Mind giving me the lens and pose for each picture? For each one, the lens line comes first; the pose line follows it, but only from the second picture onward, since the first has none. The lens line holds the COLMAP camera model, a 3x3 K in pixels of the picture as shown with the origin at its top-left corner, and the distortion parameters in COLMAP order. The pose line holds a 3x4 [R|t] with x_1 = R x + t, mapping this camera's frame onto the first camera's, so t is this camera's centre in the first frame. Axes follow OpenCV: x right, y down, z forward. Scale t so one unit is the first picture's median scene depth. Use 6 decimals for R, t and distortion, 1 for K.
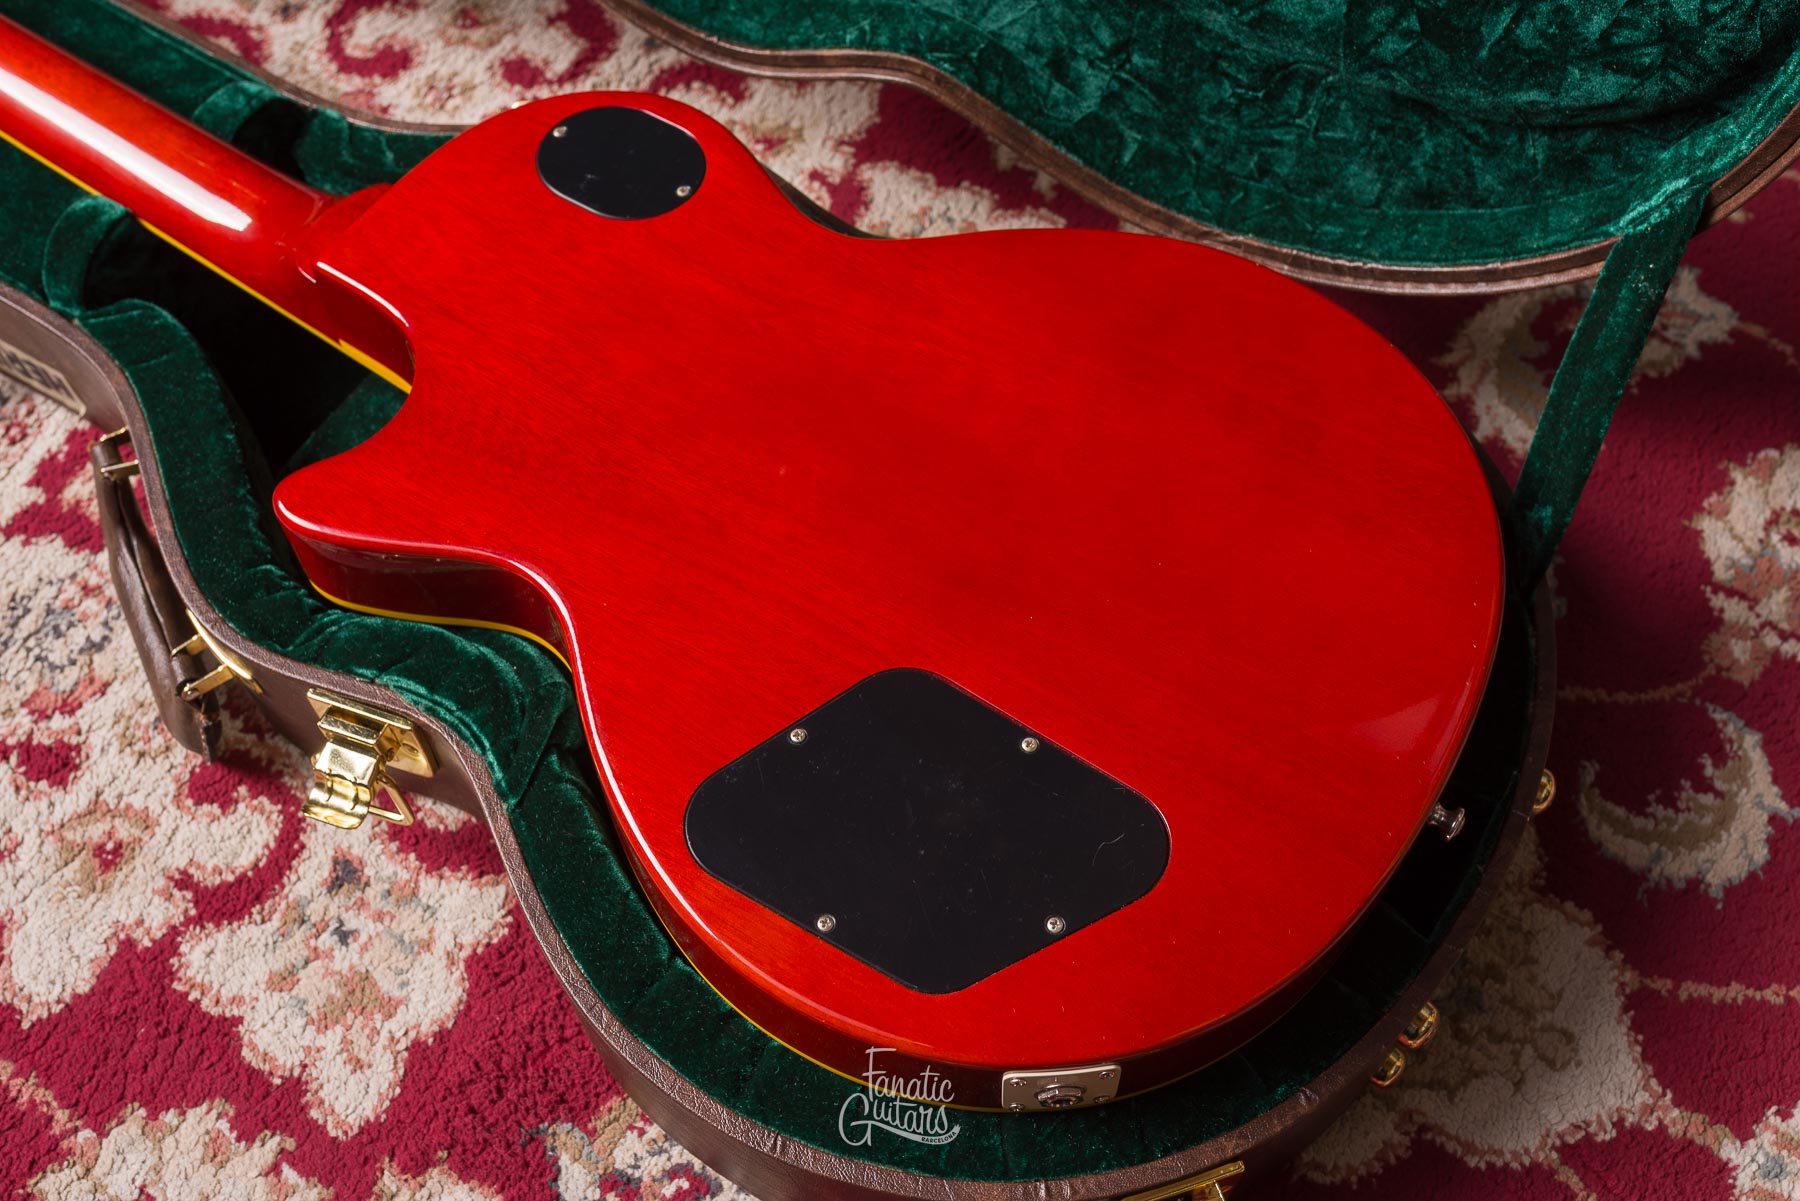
lens RADIAL K [[1767.2, 0, 908.3], [0, 1767.2, 593.1], [0, 0, 1]] dist [0.002022, -0.008579]
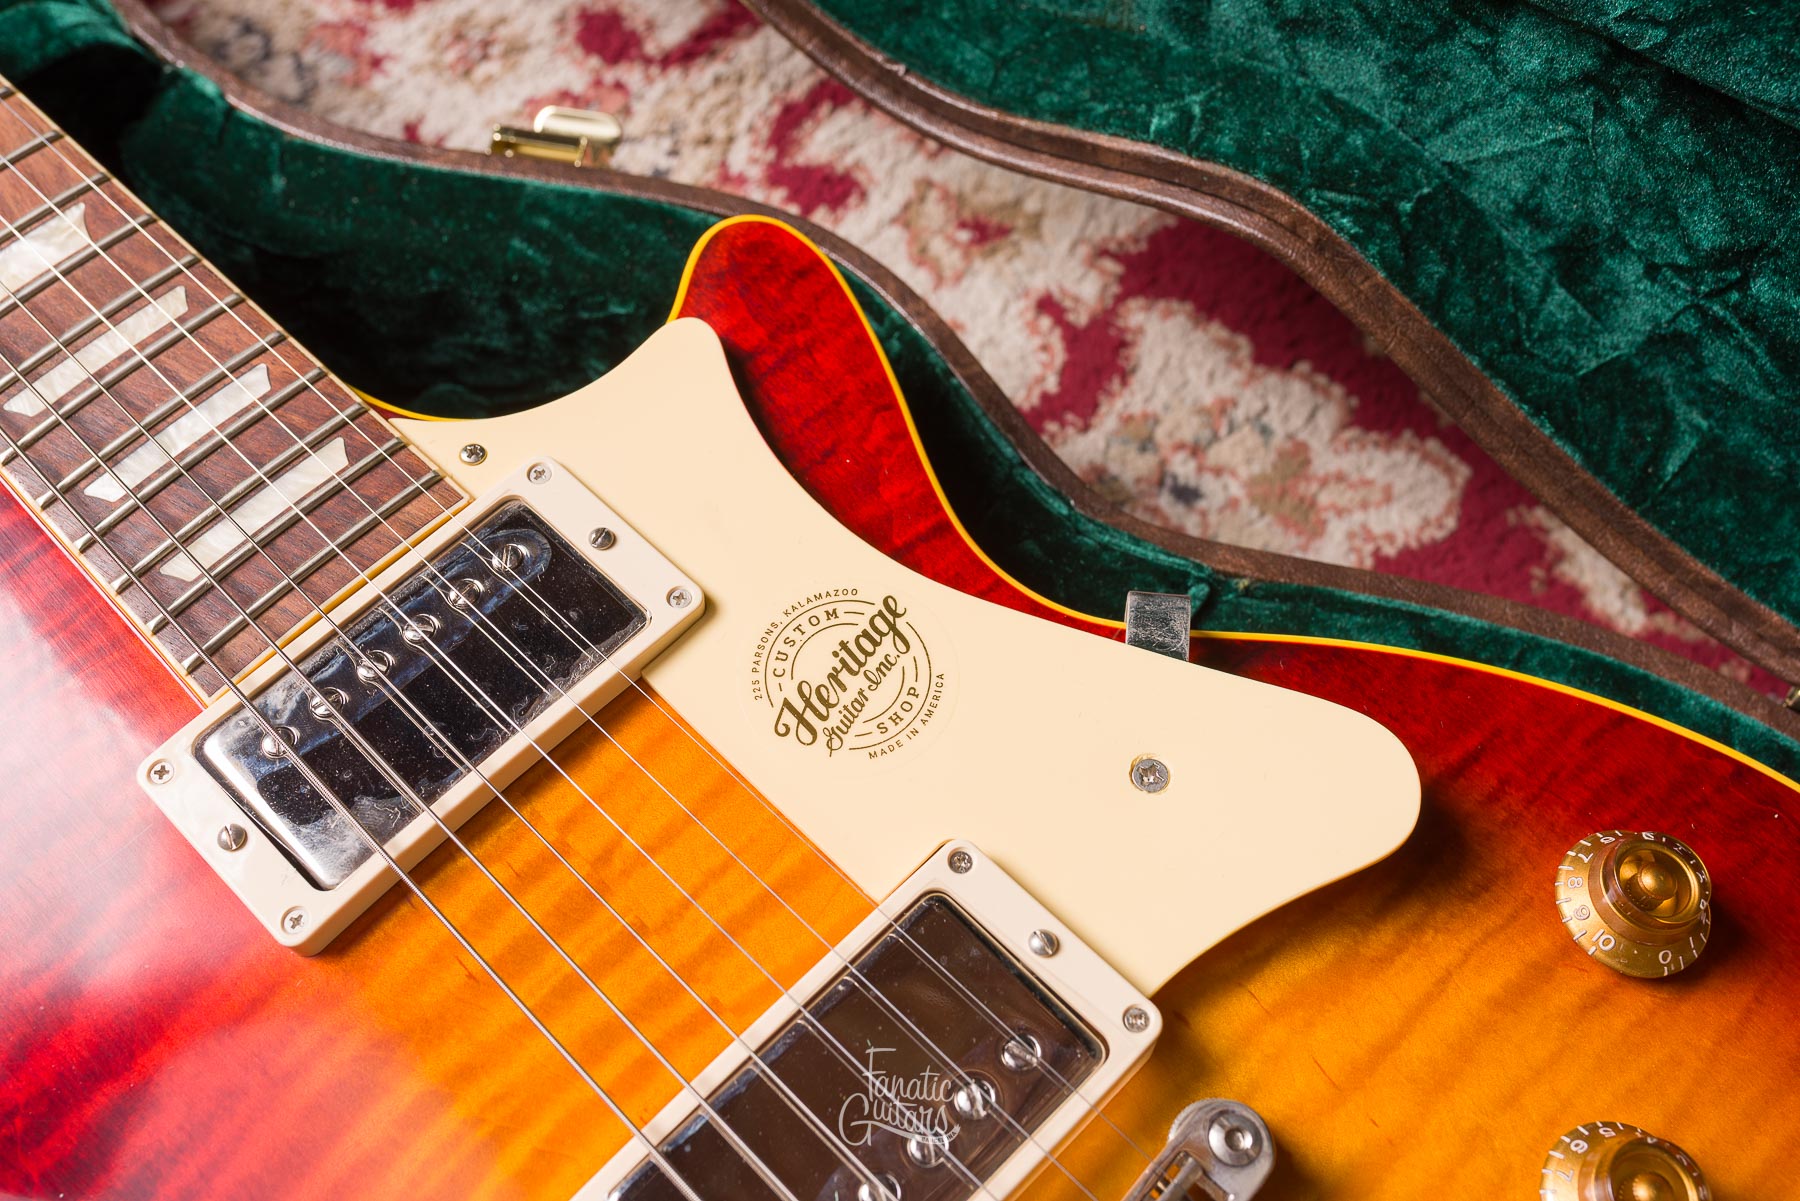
lens RADIAL K [[1811.7, 0, 905.5], [0, 1811.7, 599.8], [0, 0, 1]] dist [0.003026, -0.007368]
pose [[0.976516, 0.194051, -0.093602, -0.029016], [-0.189952, 0.980470, 0.050959, -0.199499], [0.101663, -0.031983, 0.994305, 0.492512]]
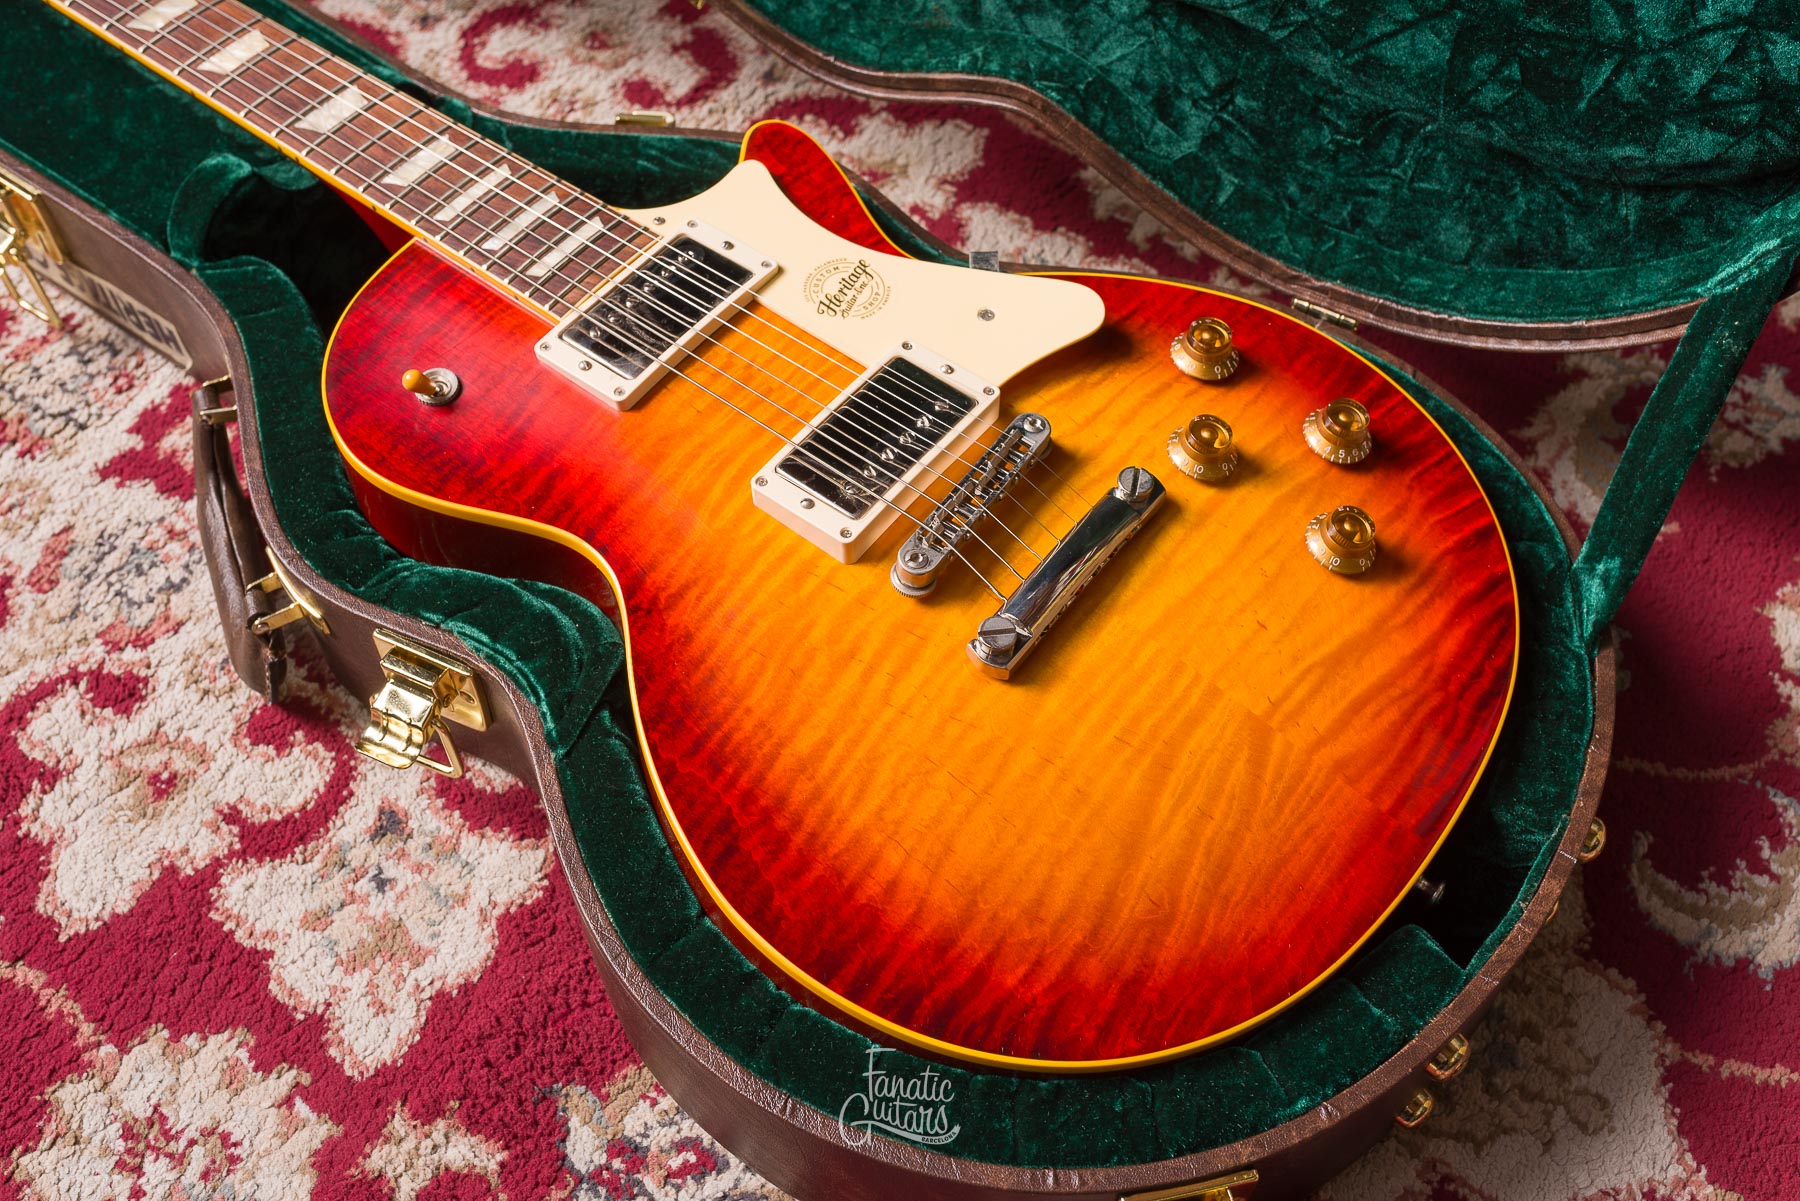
lens RADIAL K [[1758.7, 0, 908.9], [0, 1758.7, 596.7], [0, 0, 1]] dist [-0.003319, -0.003374]
pose [[0.995181, 0.089265, -0.040576, 0.005619], [-0.091786, 0.993639, -0.065238, 0.065166], [0.034494, 0.068648, 0.997044, -0.000114]]
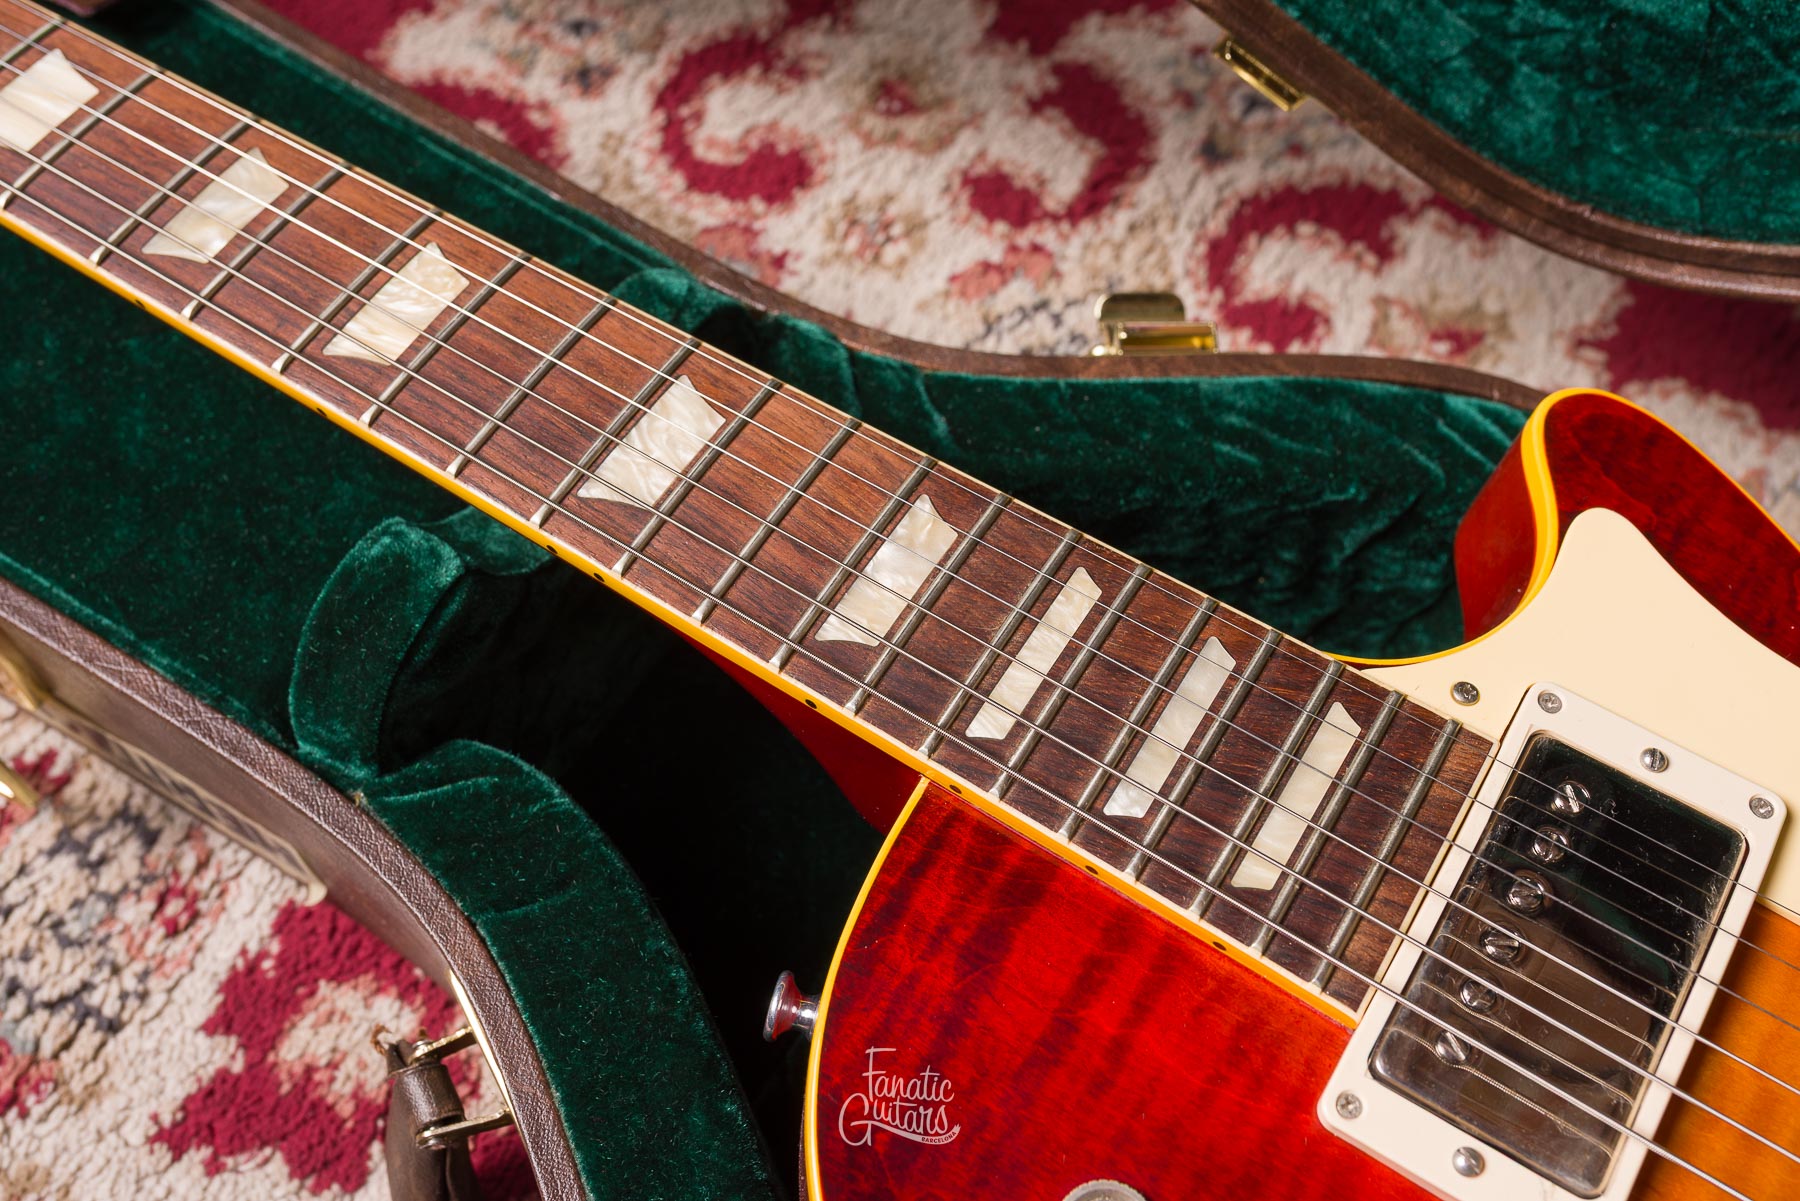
lens RADIAL K [[1811.7, 0, 905.5], [0, 1811.7, 599.8], [0, 0, 1]] dist [0.003026, -0.007368]
pose [[0.999563, 0.018021, 0.023451, -0.336792], [-0.018444, 0.999669, 0.017932, -0.219686], [-0.023120, -0.018356, 0.999564, 0.507983]]
